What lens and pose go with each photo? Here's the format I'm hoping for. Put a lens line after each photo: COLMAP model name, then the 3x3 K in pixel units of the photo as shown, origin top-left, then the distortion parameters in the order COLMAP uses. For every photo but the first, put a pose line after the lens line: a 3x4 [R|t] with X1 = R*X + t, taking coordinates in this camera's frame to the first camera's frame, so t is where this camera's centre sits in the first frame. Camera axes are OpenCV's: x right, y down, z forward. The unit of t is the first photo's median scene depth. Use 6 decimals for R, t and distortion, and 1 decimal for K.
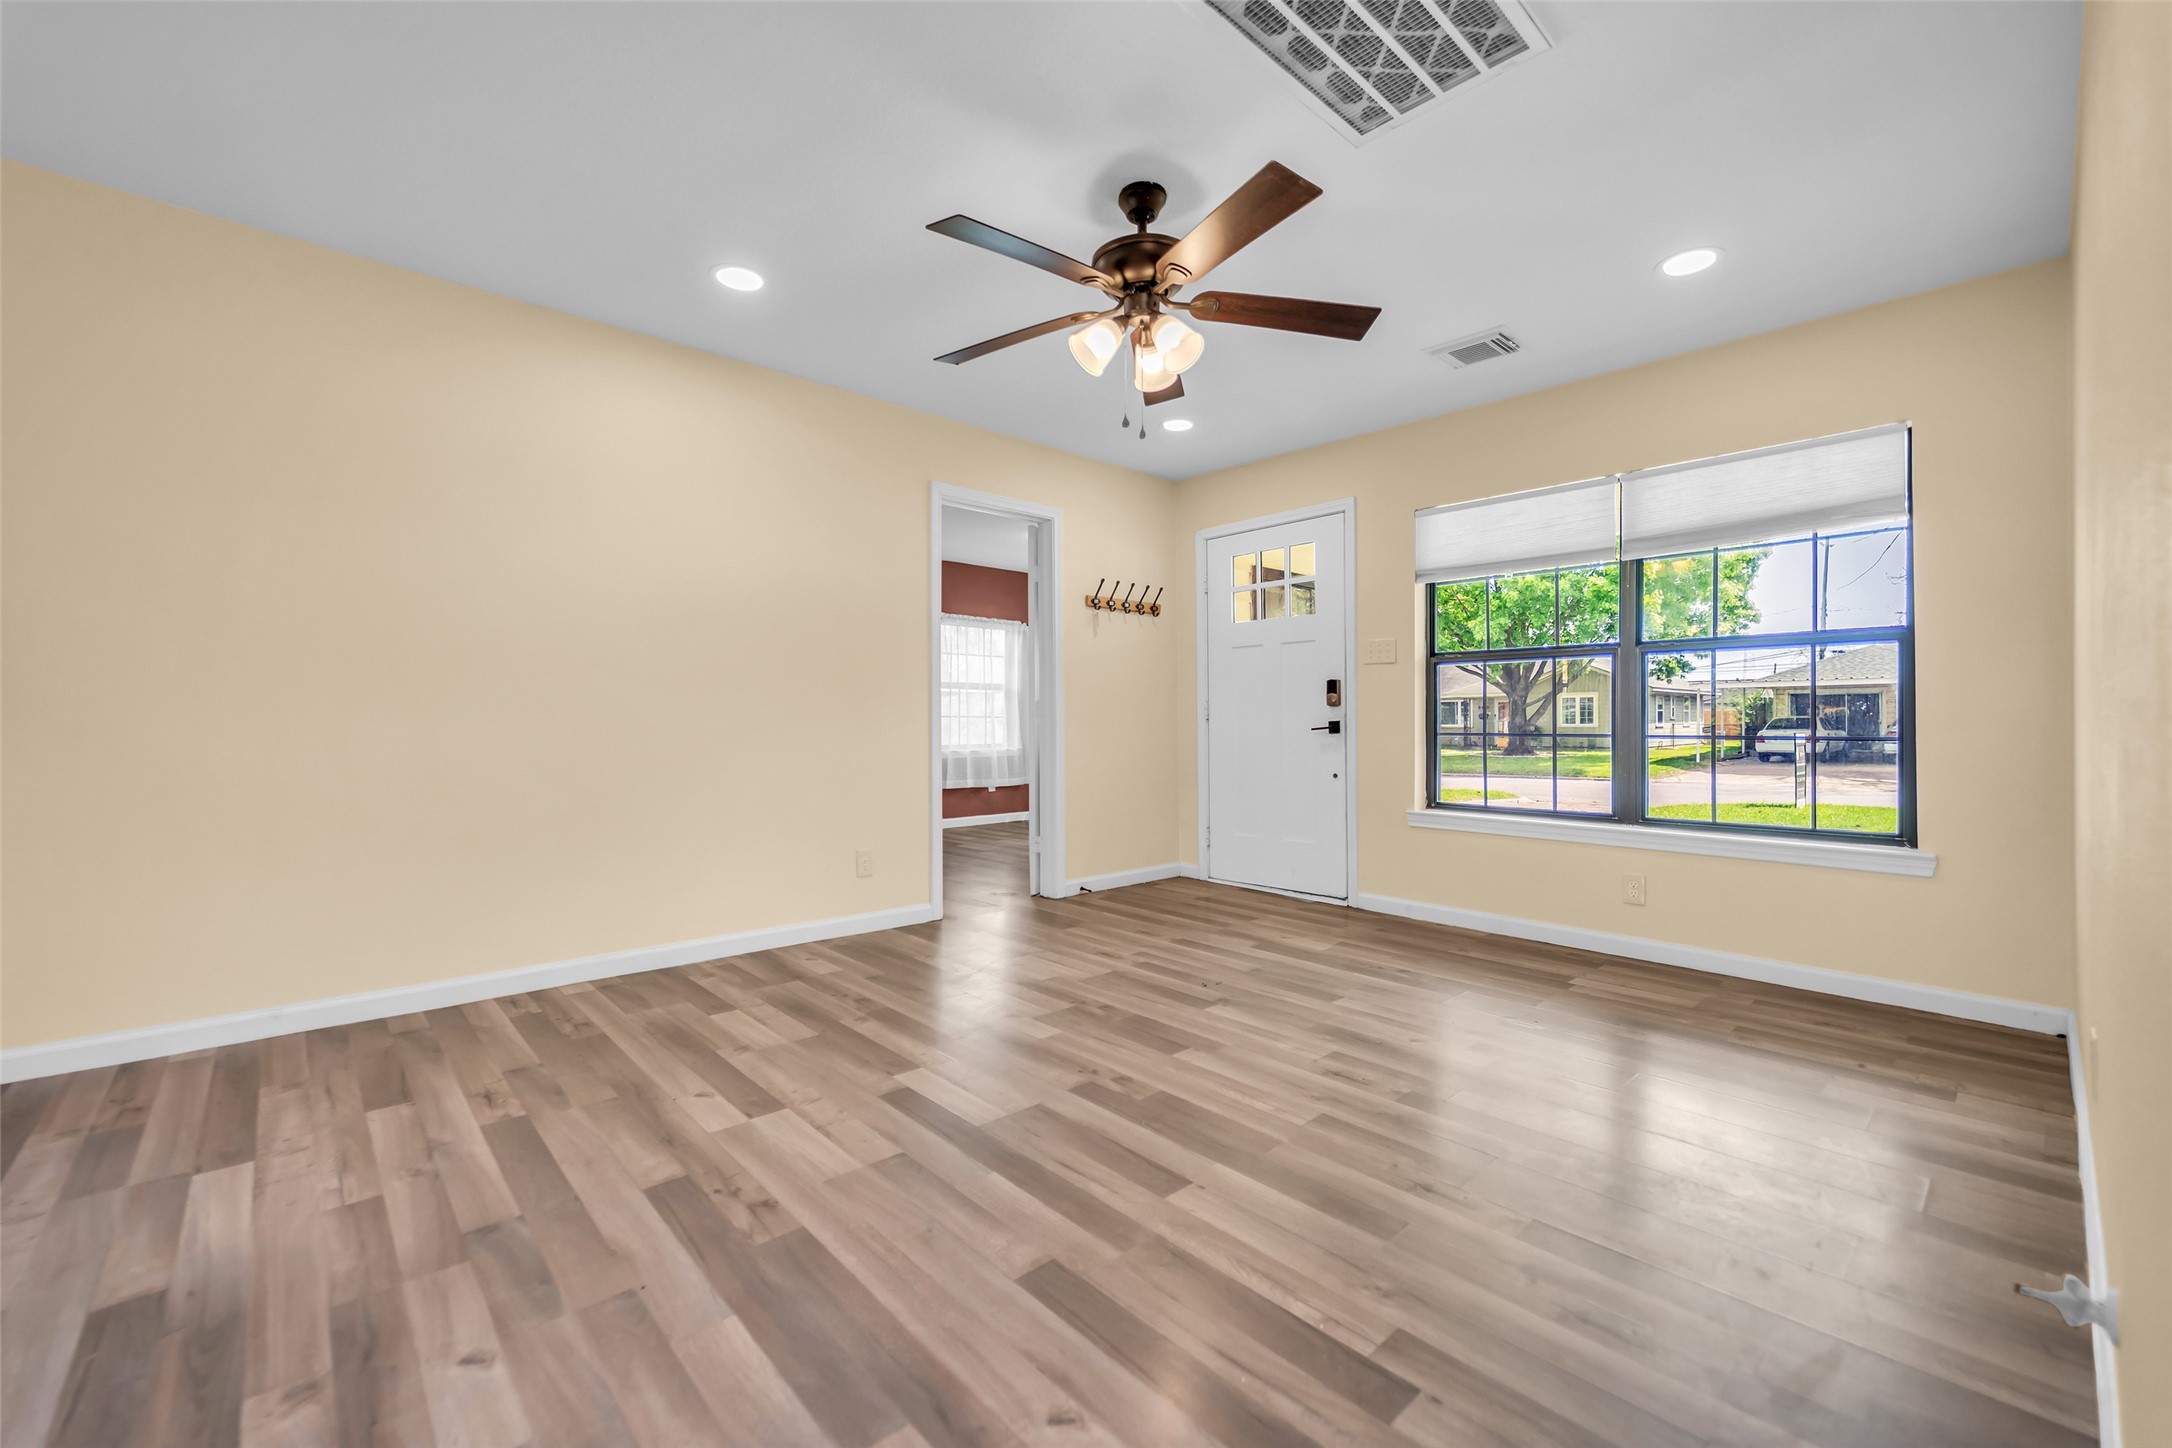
lens RADIAL K [[881.1, 0, 1071.1], [0, 881.1, 720.0], [0, 0, 1]] dist [0.002789, -0.000594]
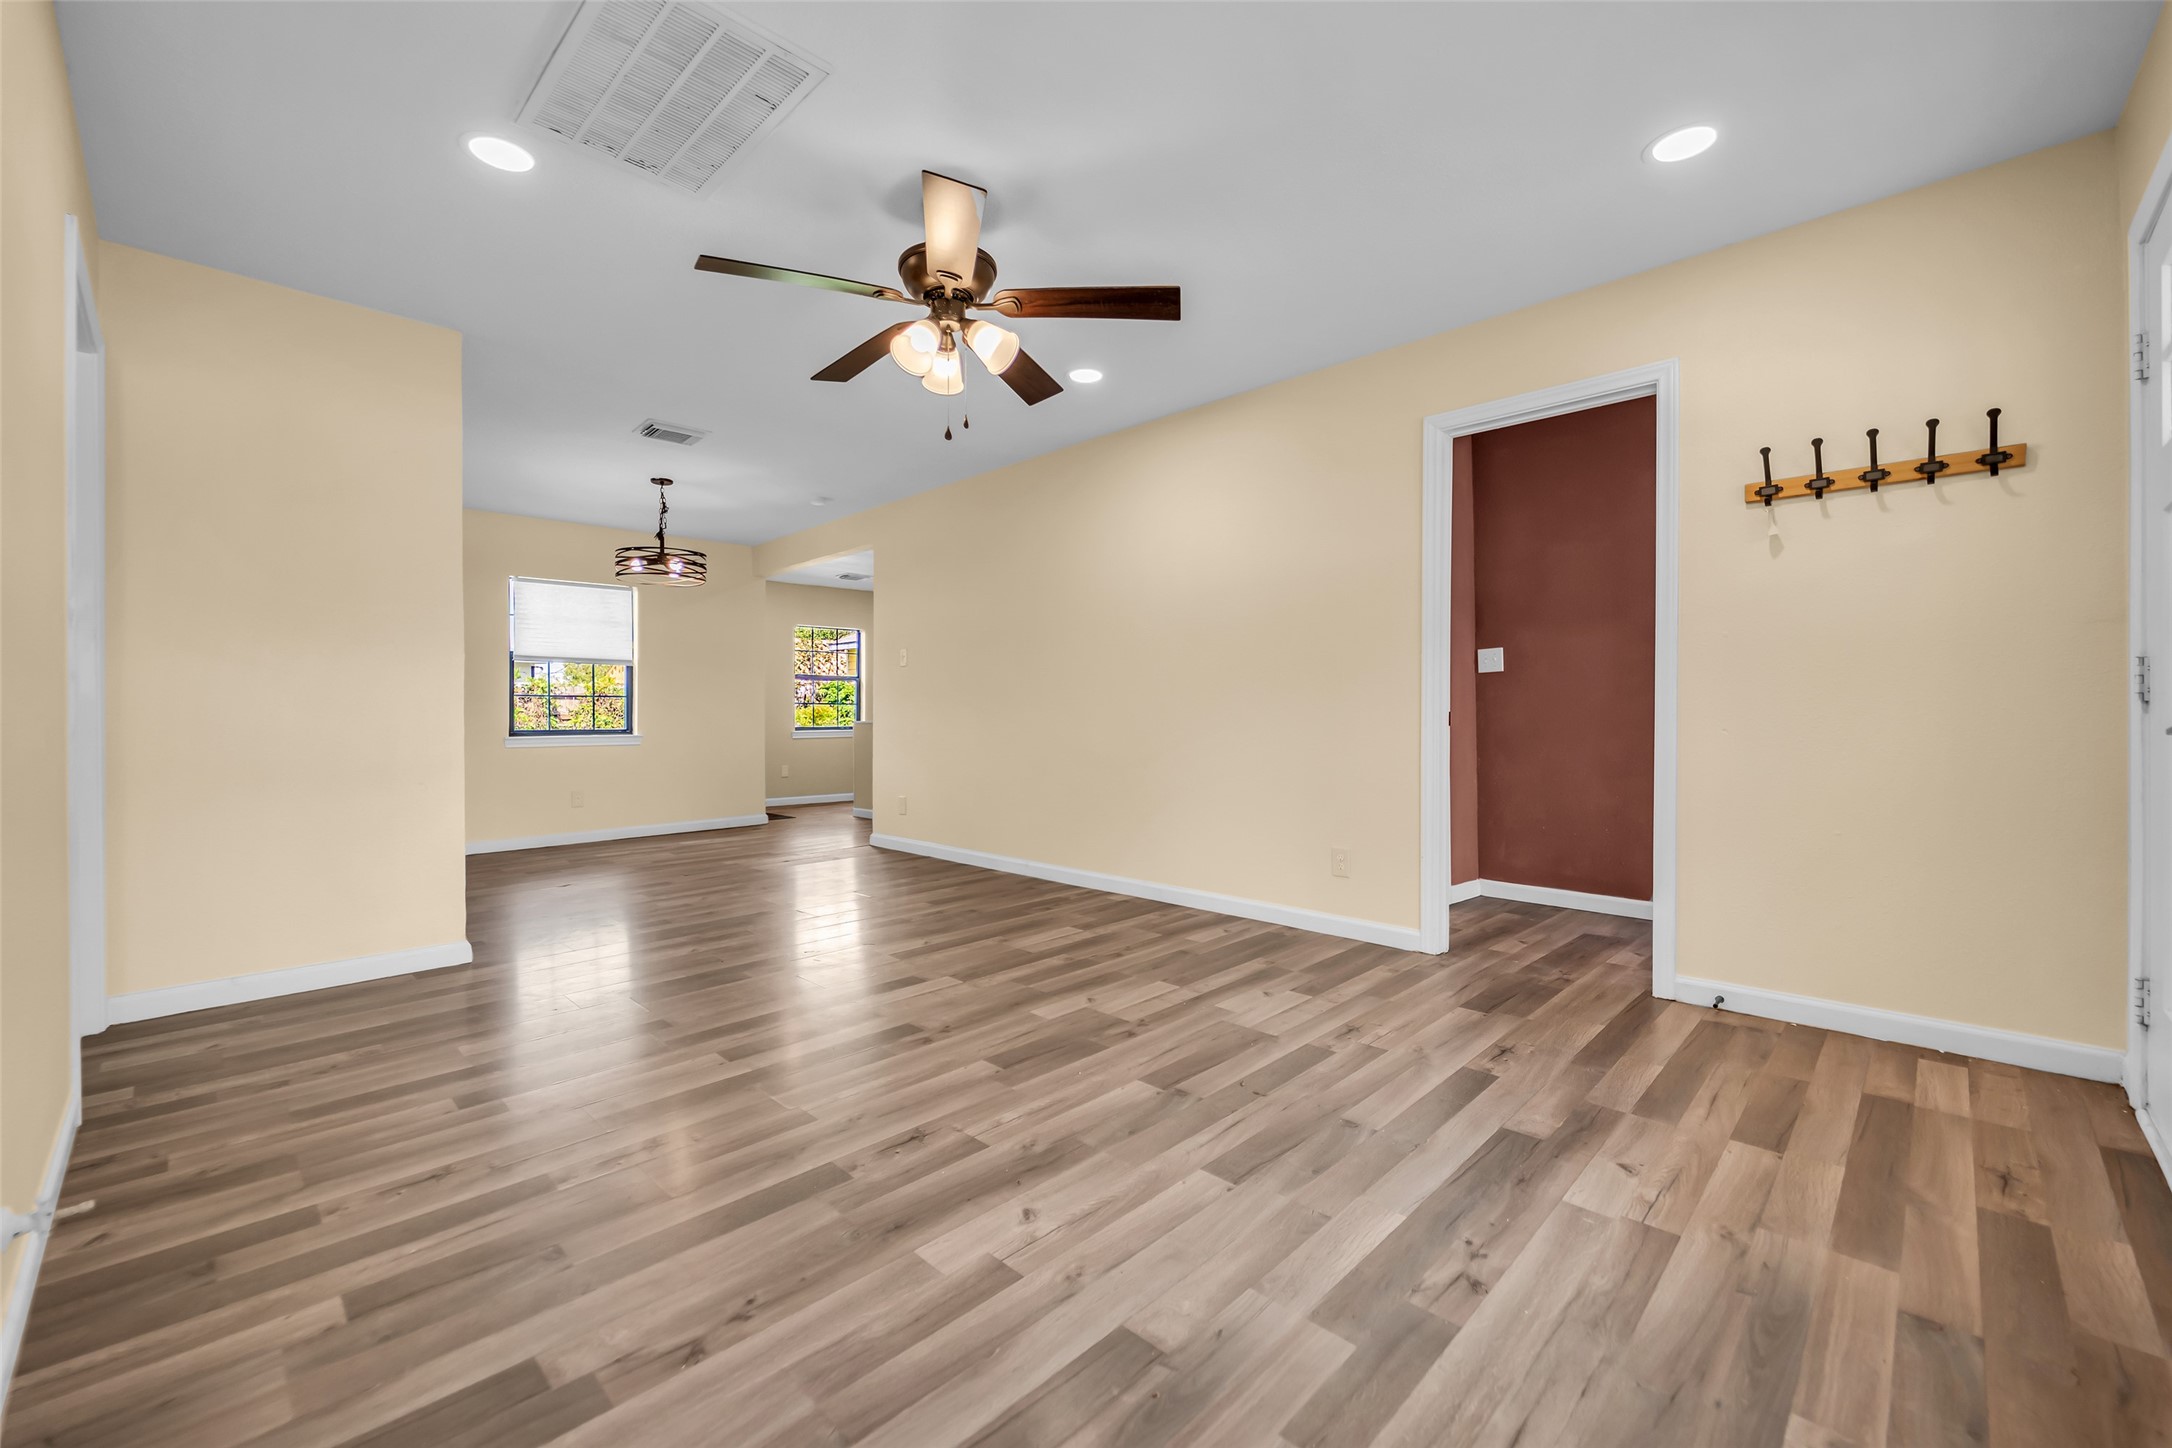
lens RADIAL K [[881.1, 0, 1071.1], [0, 881.1, 720.0], [0, 0, 1]] dist [0.002789, -0.000594]
pose [[0.049676, 0.007568, -0.998737, 1.158465], [0.007092, 0.999943, 0.007930, 0.002983], [0.998740, -0.007477, 0.049619, 1.131366]]
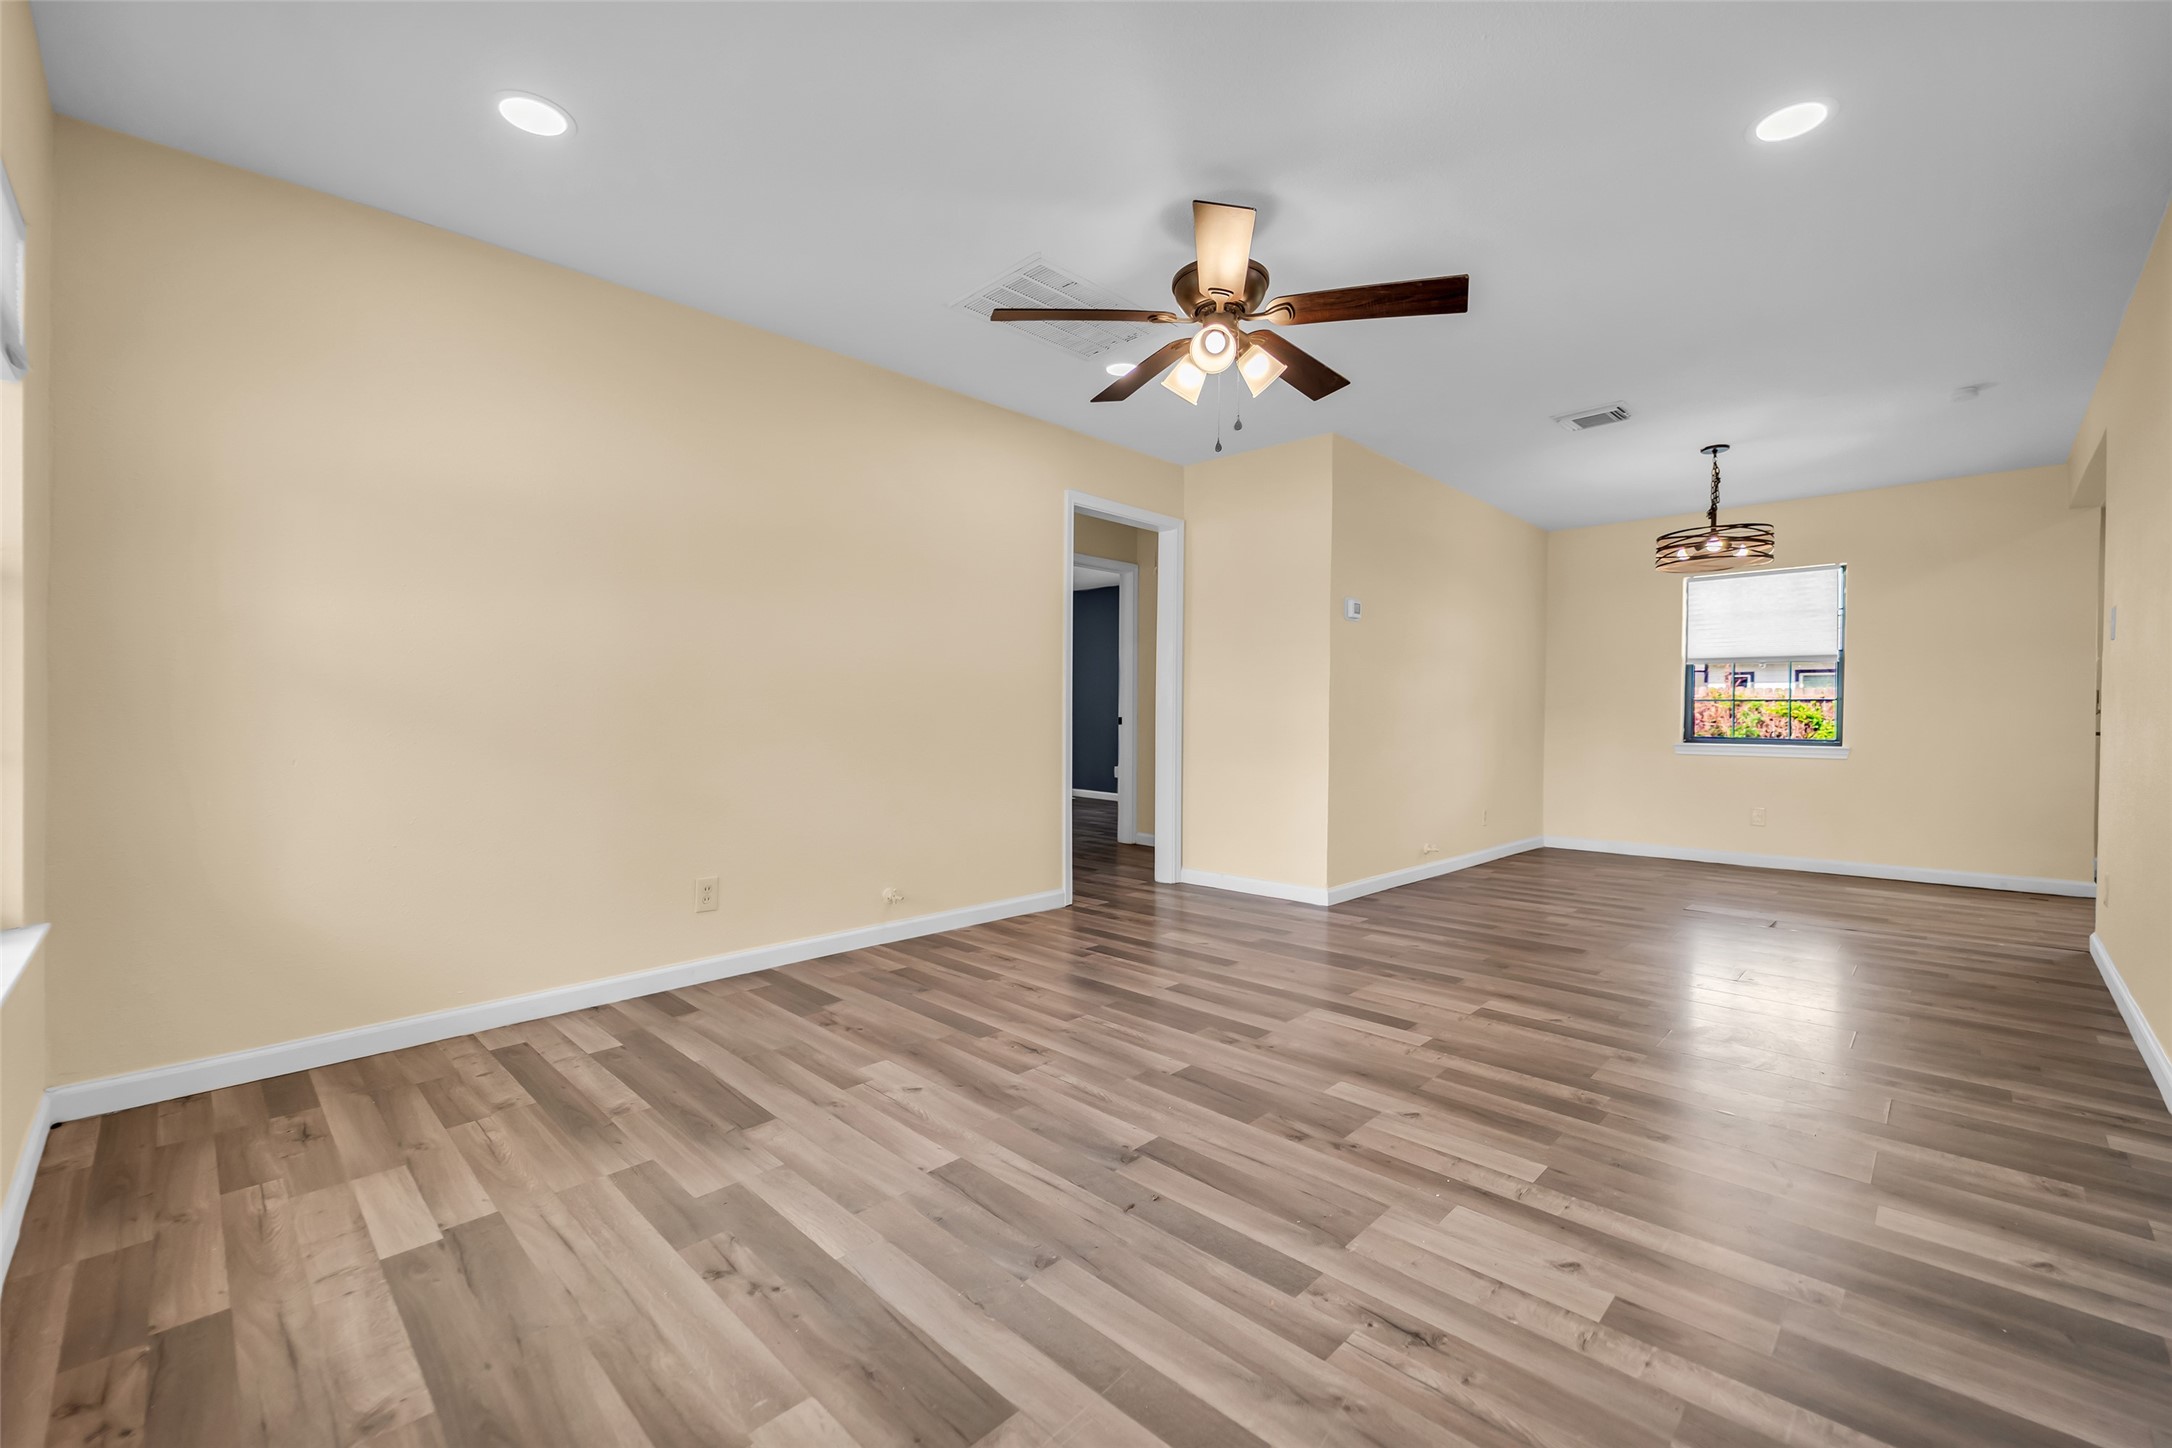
lens RADIAL K [[884.5, 0, 1073.2], [0, 884.5, 725.2], [0, 0, 1]] dist [0.005525, -0.000854]
pose [[-0.998641, -0.004054, -0.051955, 0.318510], [-0.004443, 0.999963, 0.007366, -0.001755], [0.051923, 0.007586, -0.998622, 2.117580]]
